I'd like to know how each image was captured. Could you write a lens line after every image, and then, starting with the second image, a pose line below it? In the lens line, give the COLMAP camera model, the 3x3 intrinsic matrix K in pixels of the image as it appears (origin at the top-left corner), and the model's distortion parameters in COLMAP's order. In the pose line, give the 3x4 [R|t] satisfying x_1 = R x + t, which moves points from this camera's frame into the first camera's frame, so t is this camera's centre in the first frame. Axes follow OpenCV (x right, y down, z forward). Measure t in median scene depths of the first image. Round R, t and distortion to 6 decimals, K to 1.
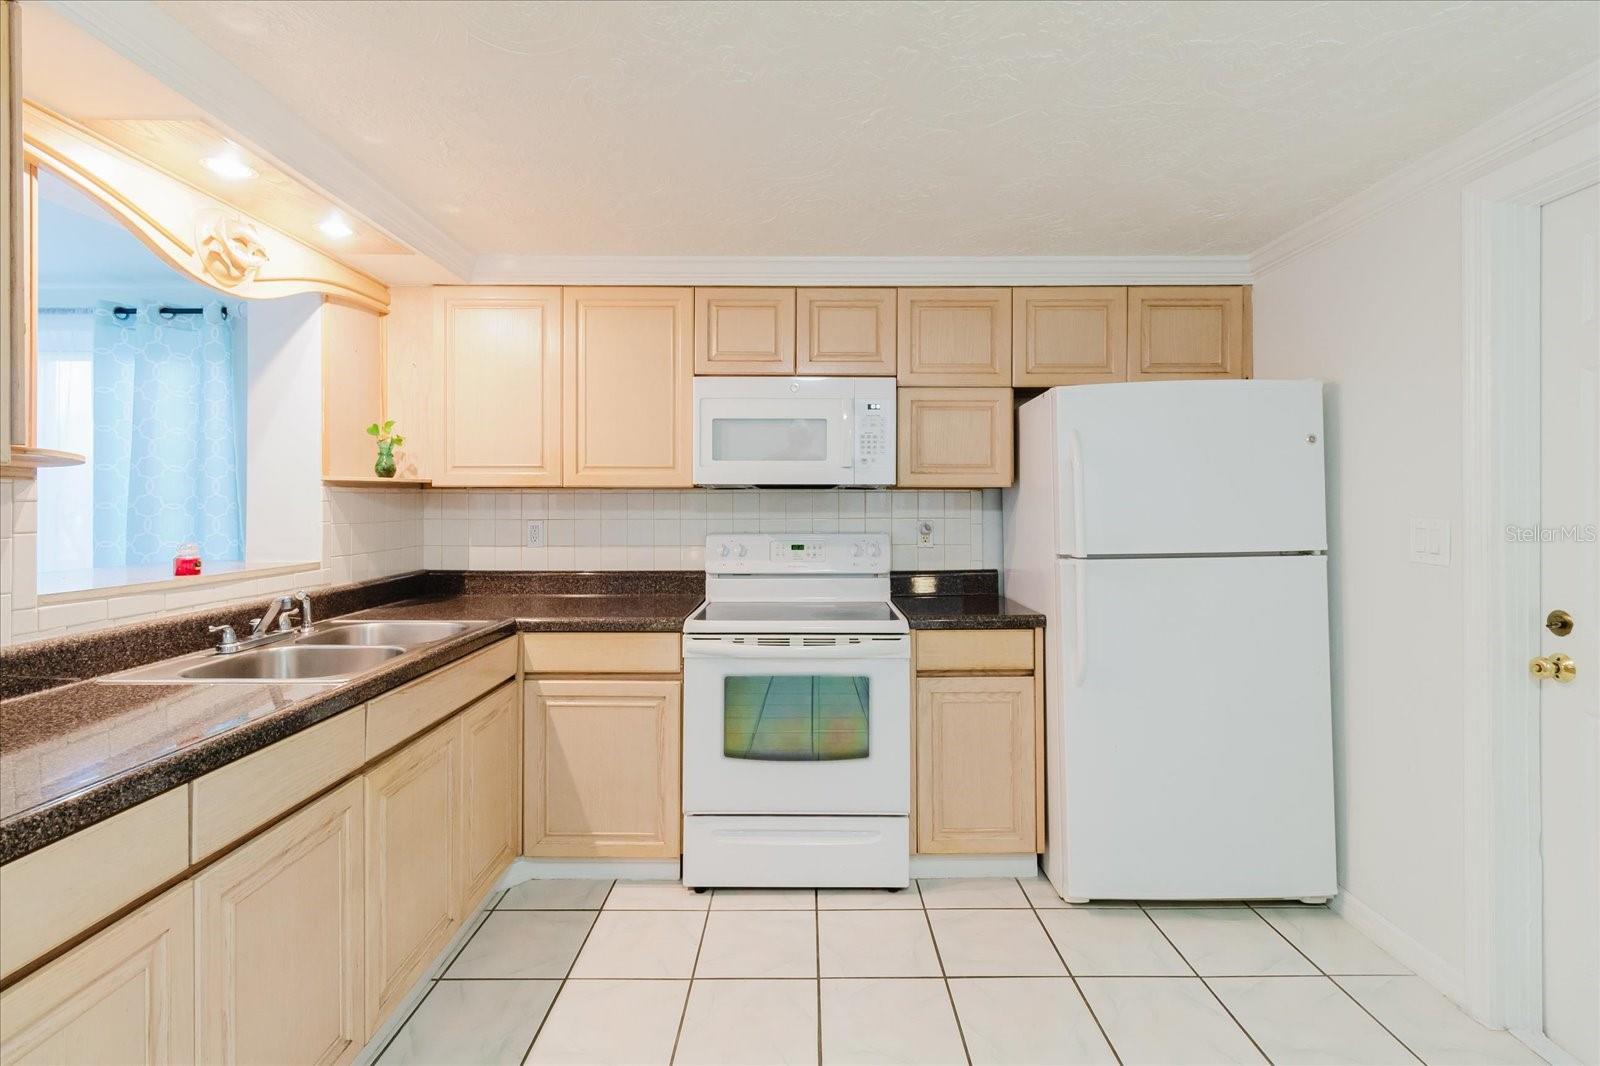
lens RADIAL K [[744.6, 0, 814.6], [0, 744.6, 507.4], [0, 0, 1]] dist [0.003395, -0.000939]
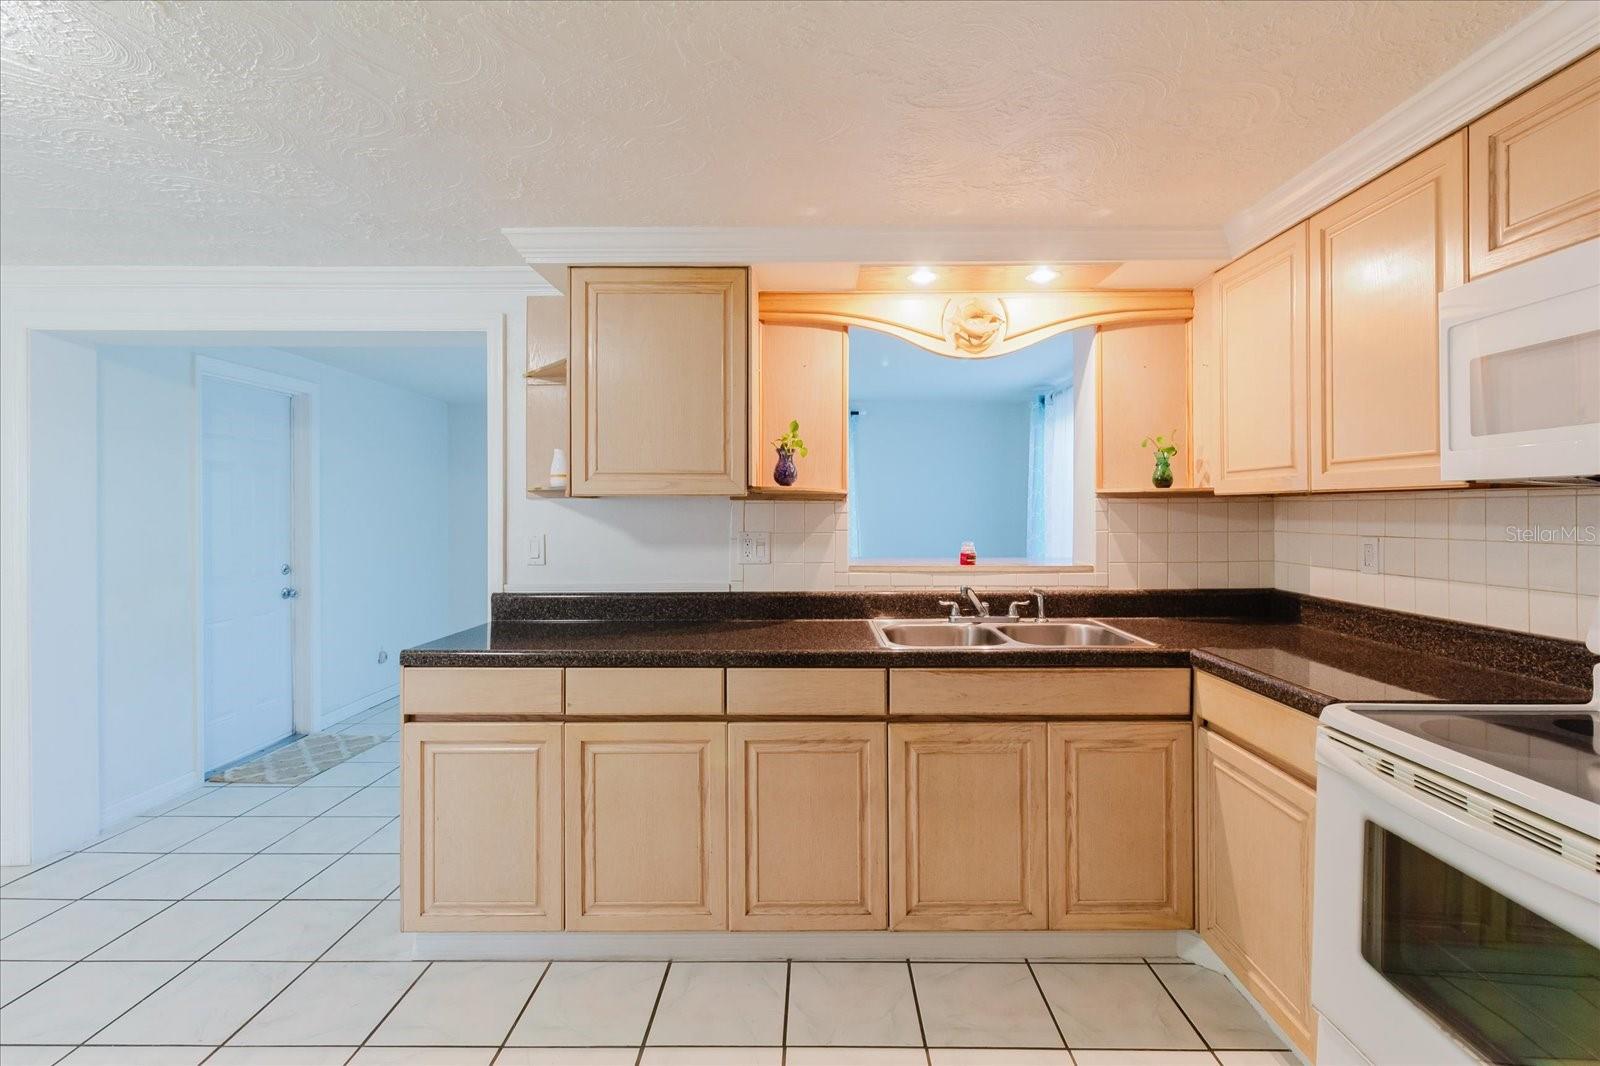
lens RADIAL K [[744.6, 0, 806.2], [0, 744.6, 519.7], [0, 0, 1]] dist [0.003395, -0.000939]
pose [[-0.019708, 0.012940, -0.999722, 0.435991], [-0.002806, 0.999912, 0.012998, -0.008892], [0.999802, 0.003061, -0.019670, 0.552468]]
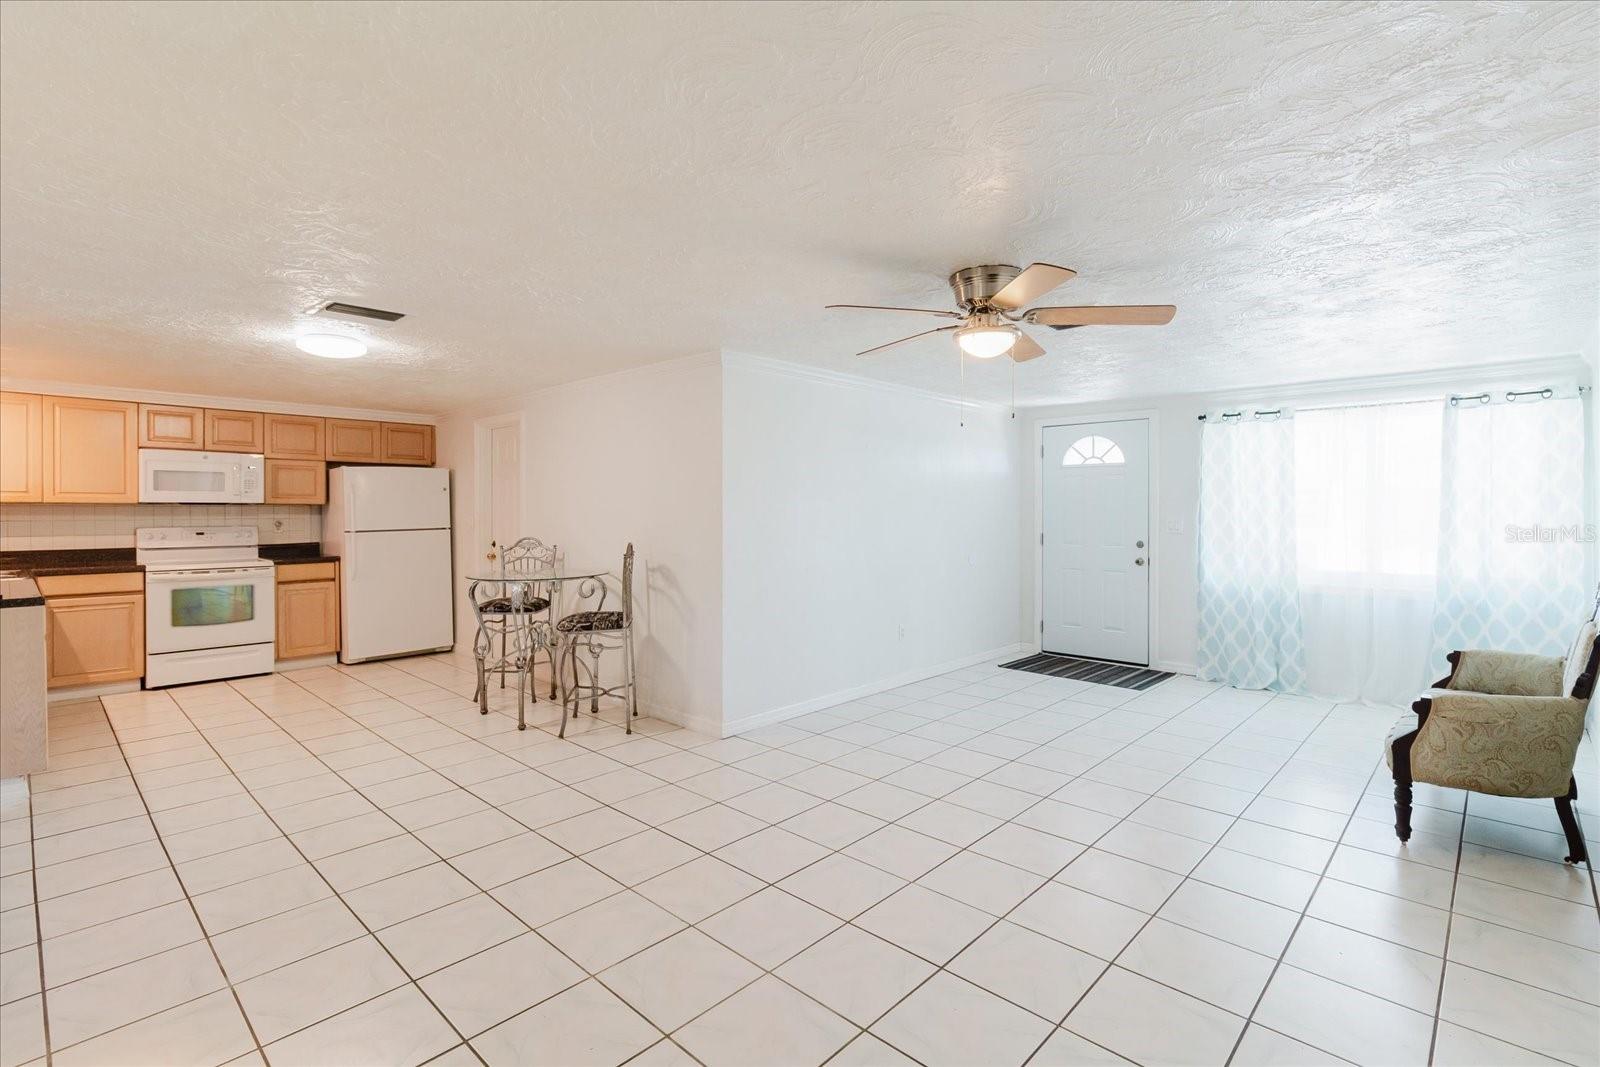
lens RADIAL K [[744.6, 0, 816.1], [0, 744.6, 512.9], [0, 0, 1]] dist [0.003395, -0.000939]
pose [[0.687059, -0.001230, 0.726601, -0.392259], [0.005681, 0.999977, -0.003679, 0.017016], [-0.726579, 0.006655, 0.687050, -1.797483]]
